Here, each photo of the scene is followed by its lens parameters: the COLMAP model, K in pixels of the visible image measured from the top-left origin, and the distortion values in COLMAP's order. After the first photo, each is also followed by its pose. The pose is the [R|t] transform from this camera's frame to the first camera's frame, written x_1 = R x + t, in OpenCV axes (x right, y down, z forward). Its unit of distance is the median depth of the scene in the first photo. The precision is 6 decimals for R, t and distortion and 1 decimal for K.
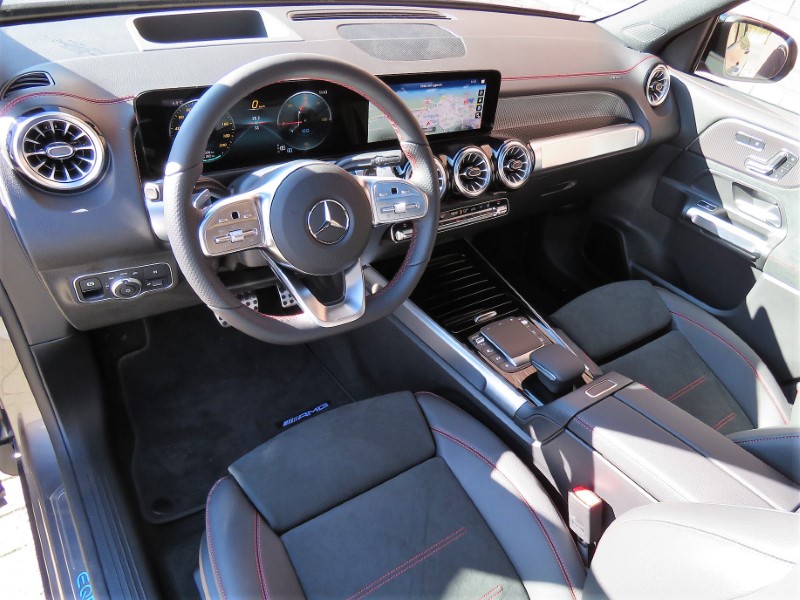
lens RADIAL K [[502.6, 0, 400.0], [0, 502.6, 300.0], [0, 0, 1]] dist [0.003206, 0.000615]
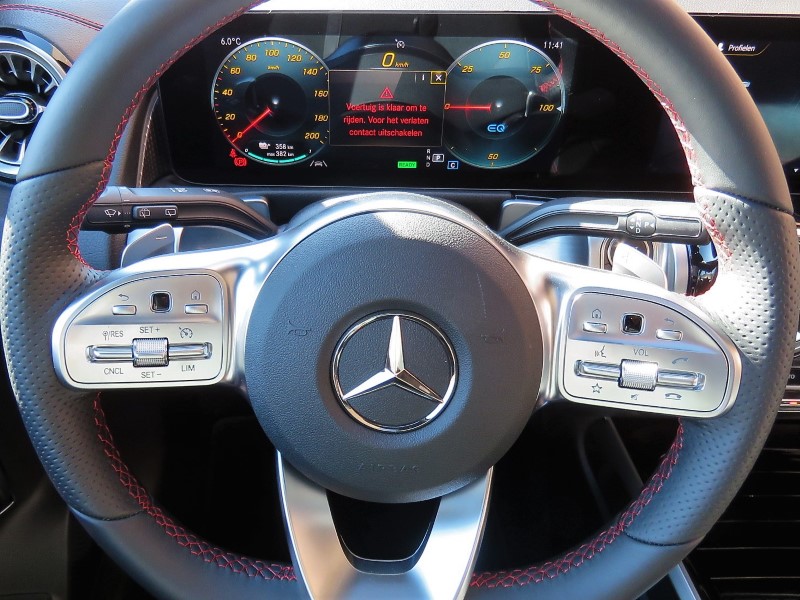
lens RADIAL K [[634.3, 0, 400.0], [0, 634.3, 300.0], [0, 0, 1]] dist [-0.004366, -0.004893]
pose [[0.829959, 0.245149, -0.501068, 0.066157], [-0.279599, 0.960094, 0.006607, -0.185343], [0.482692, 0.134614, 0.865383, 0.537942]]
